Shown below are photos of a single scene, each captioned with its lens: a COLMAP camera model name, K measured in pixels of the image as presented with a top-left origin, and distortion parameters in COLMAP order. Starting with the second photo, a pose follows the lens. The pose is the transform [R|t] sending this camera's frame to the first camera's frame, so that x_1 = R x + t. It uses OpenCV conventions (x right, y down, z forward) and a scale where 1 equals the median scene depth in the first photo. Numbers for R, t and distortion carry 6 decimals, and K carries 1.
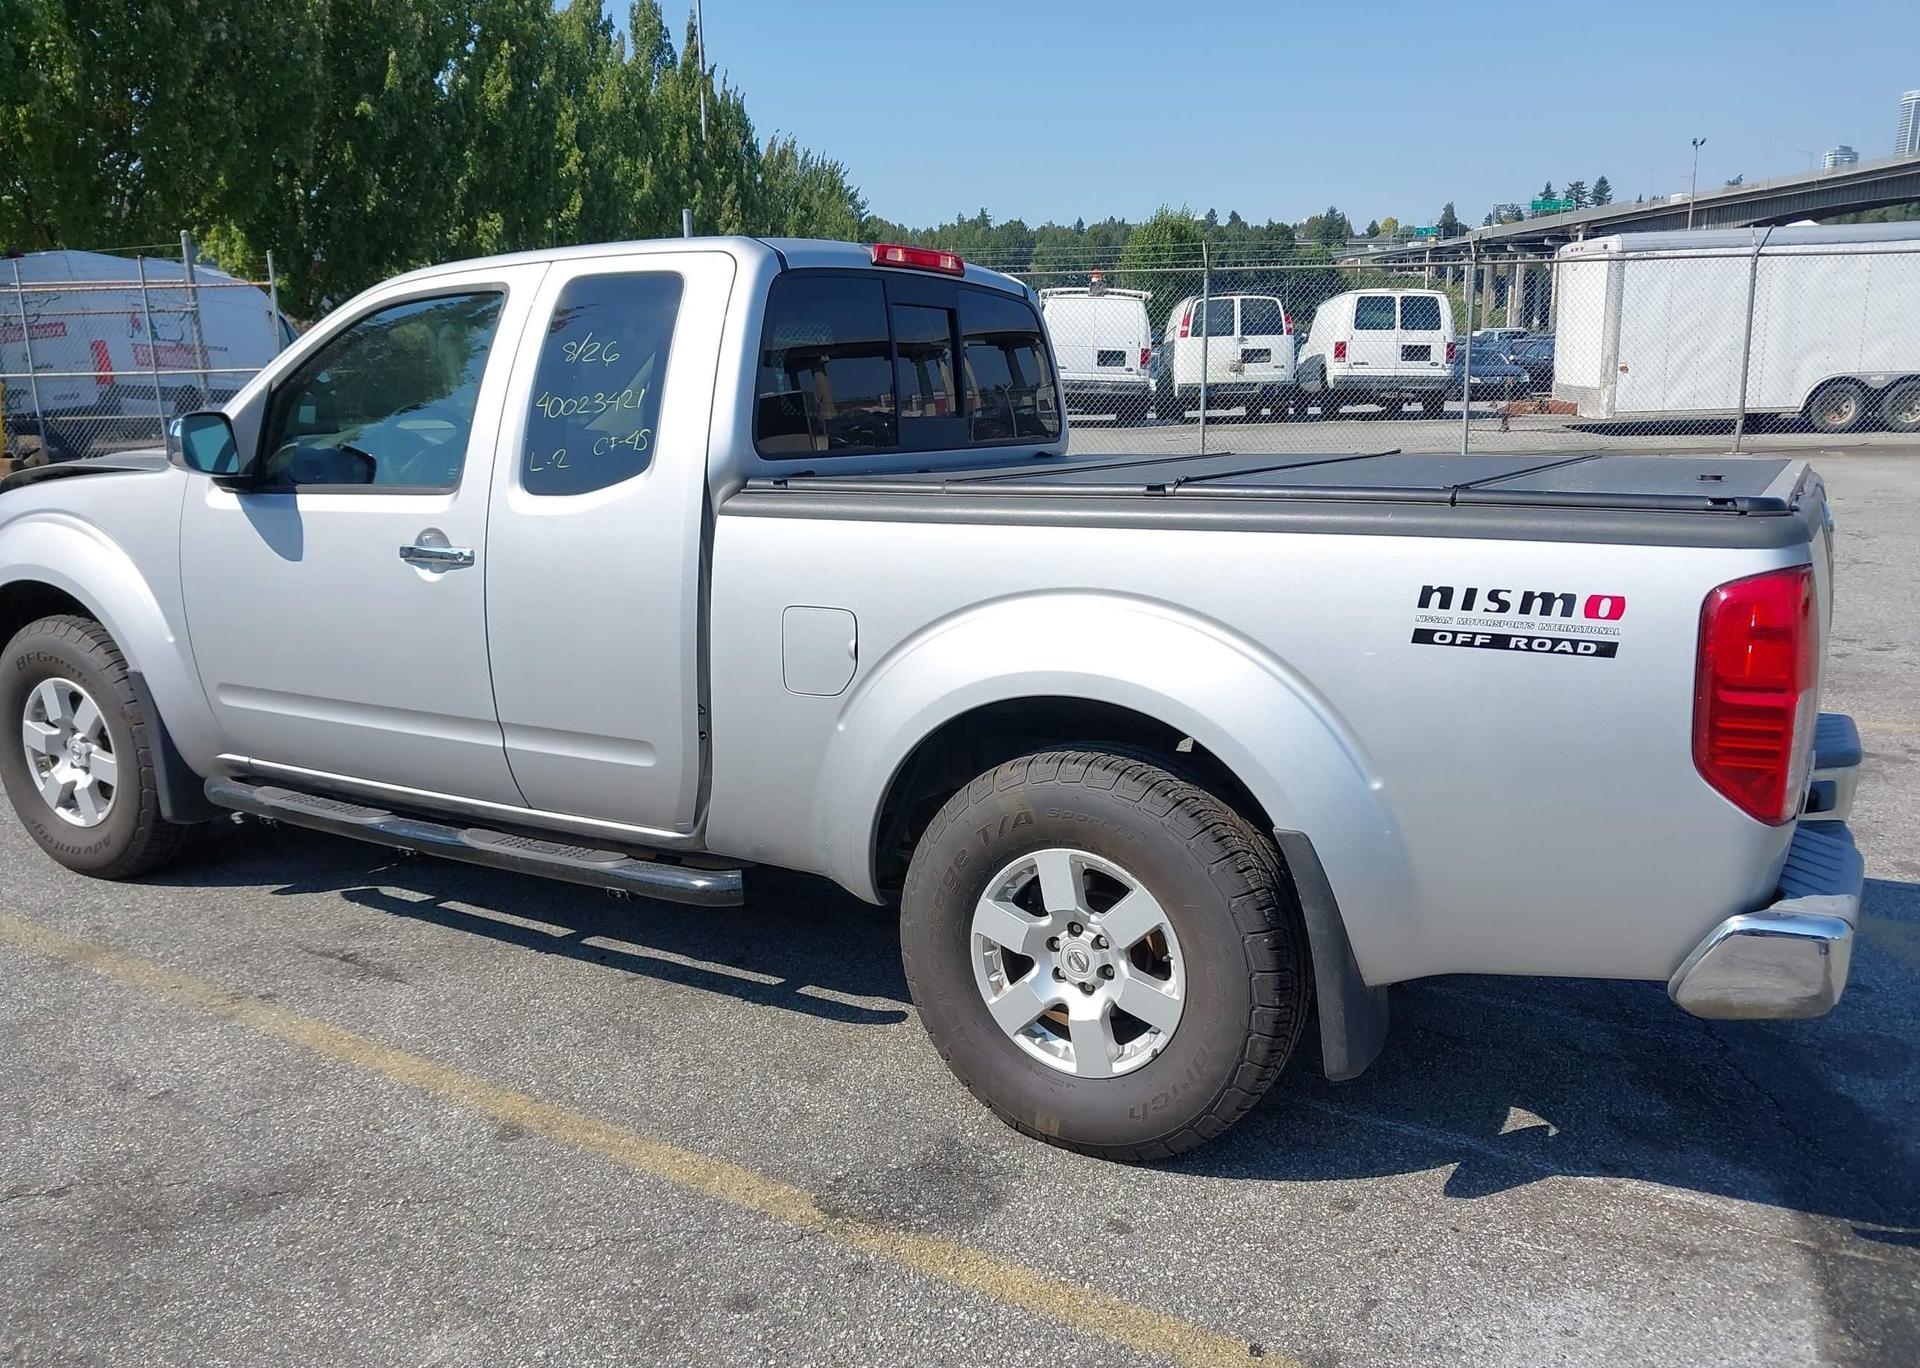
lens RADIAL K [[1498.7, 0, 935.0], [0, 1498.7, 712.1], [0, 0, 1]] dist [0.000840, -0.000356]
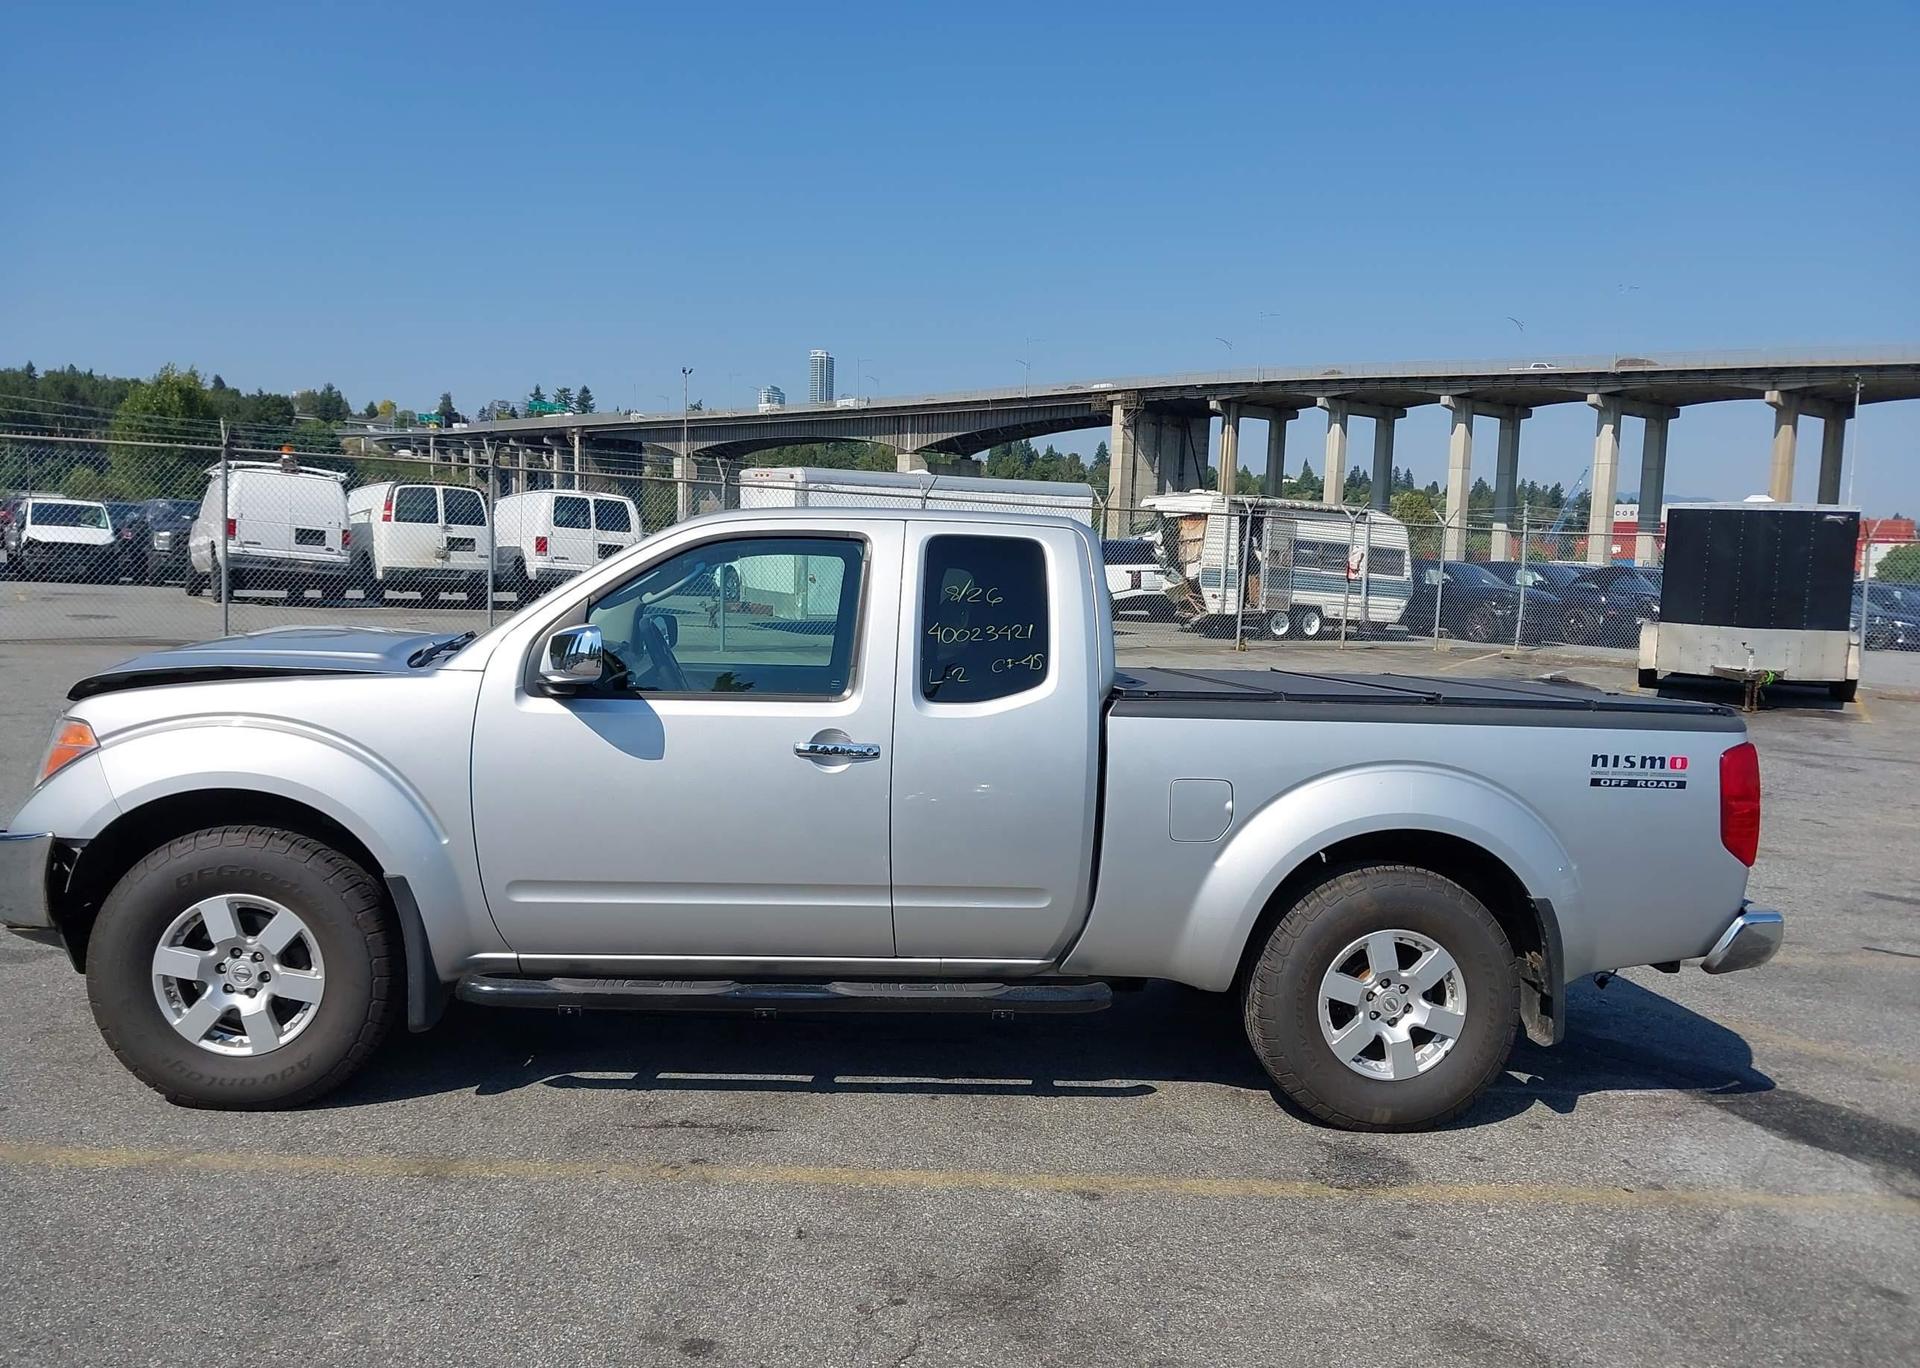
lens RADIAL K [[1509.9, 0, 948.4], [0, 1509.9, 699.6], [0, 0, 1]] dist [0.001264, 0.002479]
pose [[0.806681, -0.000176, 0.590988, -0.909780], [0.076260, 0.991671, -0.103797, -0.012706], [-0.586047, 0.128800, 0.799975, -0.014405]]
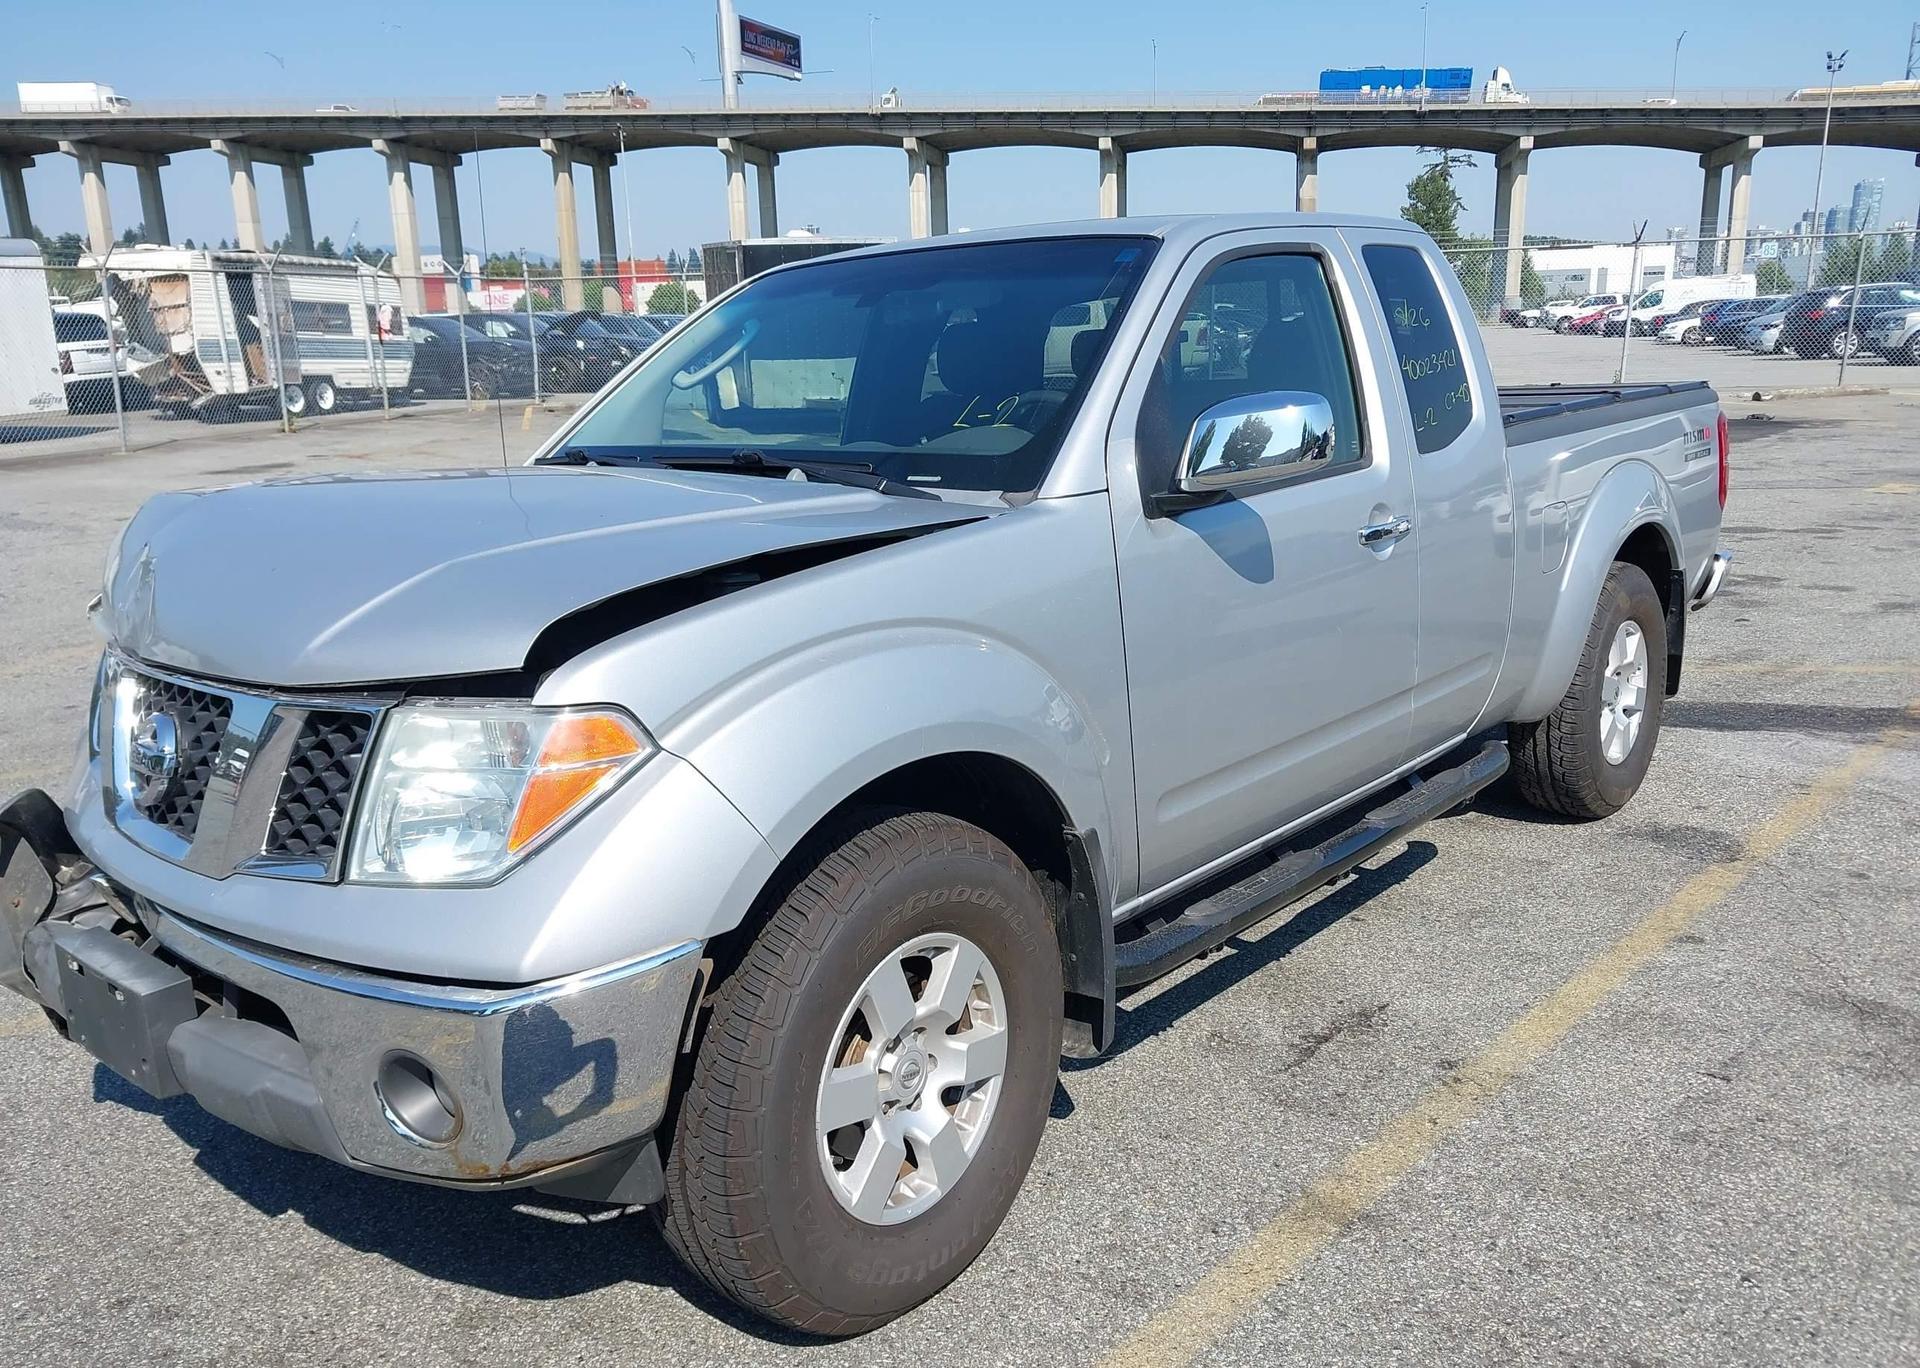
lens RADIAL K [[1509.9, 0, 948.4], [0, 1509.9, 699.6], [0, 0, 1]] dist [0.001264, 0.002479]
pose [[0.197236, -0.221852, 0.954924, -1.231247], [0.247485, 0.953778, 0.170469, -0.216303], [-0.948604, 0.202707, 0.243024, 0.983738]]
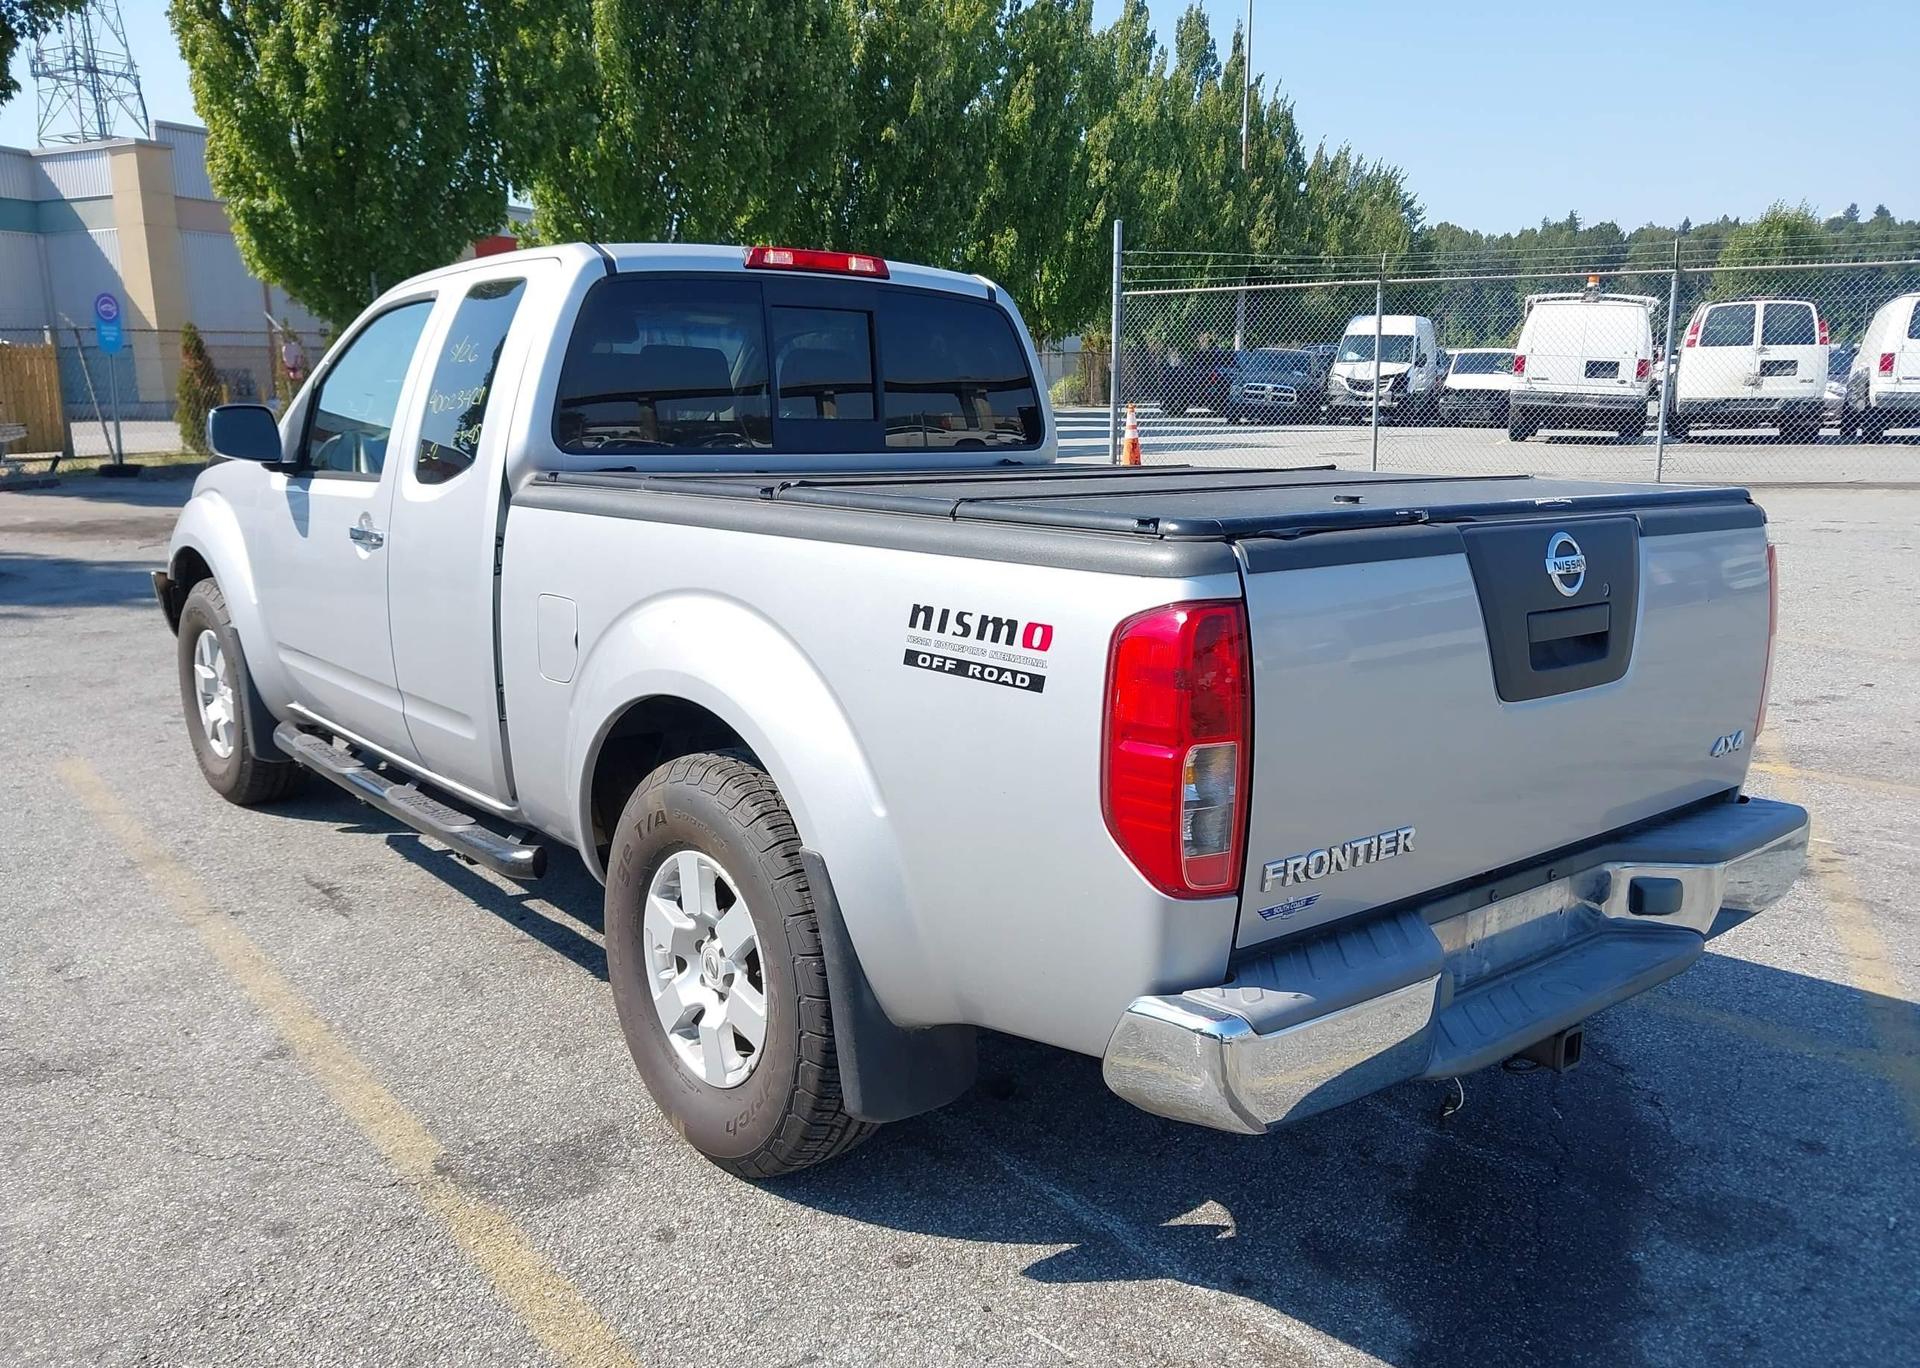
lens RADIAL K [[1509.9, 0, 948.4], [0, 1509.9, 699.6], [0, 0, 1]] dist [0.001264, 0.002479]
pose [[0.942625, 0.077410, -0.324754, 0.428017], [-0.082701, 0.996571, -0.002499, -0.015718], [0.323447, 0.029213, 0.945795, 0.076065]]
